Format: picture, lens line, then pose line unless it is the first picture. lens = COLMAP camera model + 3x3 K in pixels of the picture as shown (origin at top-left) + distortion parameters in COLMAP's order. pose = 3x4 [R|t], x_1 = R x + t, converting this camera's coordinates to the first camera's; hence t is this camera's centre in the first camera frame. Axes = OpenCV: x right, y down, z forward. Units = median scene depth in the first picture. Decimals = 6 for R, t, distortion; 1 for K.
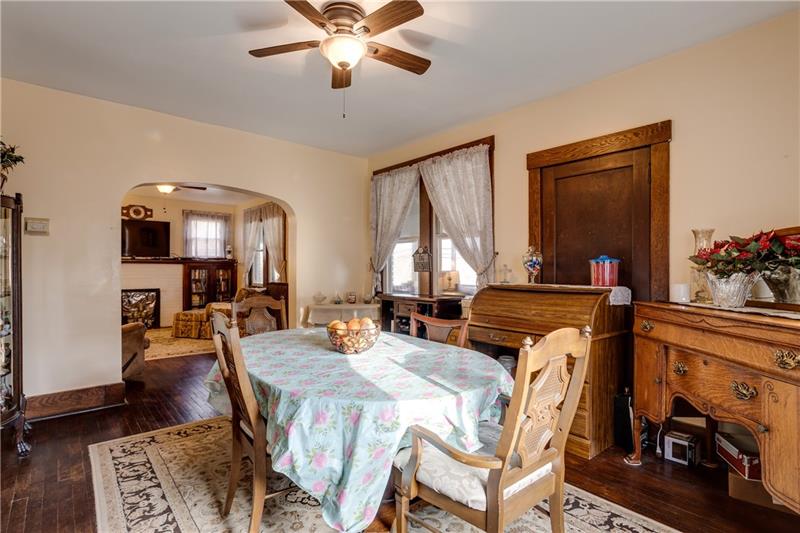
lens RADIAL K [[387.3, 0, 397.9], [0, 387.3, 269.4], [0, 0, 1]] dist [-0.011220, 0.006605]
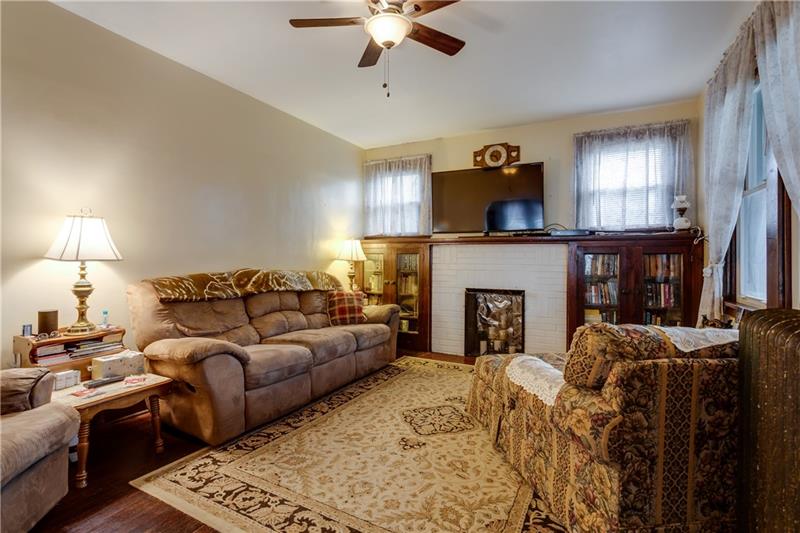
lens RADIAL K [[387.3, 0, 385.6], [0, 387.3, 257.5], [0, 0, 1]] dist [-0.011220, 0.006605]
pose [[0.343938, -0.002572, -0.938989, -0.179785], [-0.010958, 0.999917, -0.006752, 0.009474], [0.938928, 0.012612, 0.343882, 0.622265]]
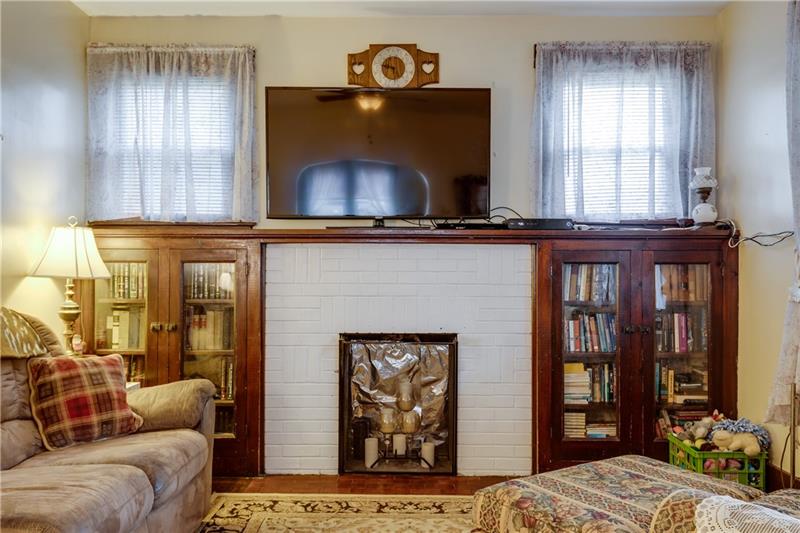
lens RADIAL K [[699.5, 0, 392.8], [0, 699.5, 269.0], [0, 0, 1]] dist [0.013056, -0.002847]
pose [[0.740674, -0.002809, -0.671859, -0.308885], [-0.005177, 0.999938, -0.009888, 0.008454], [0.671845, 0.010802, 0.740613, 0.586617]]
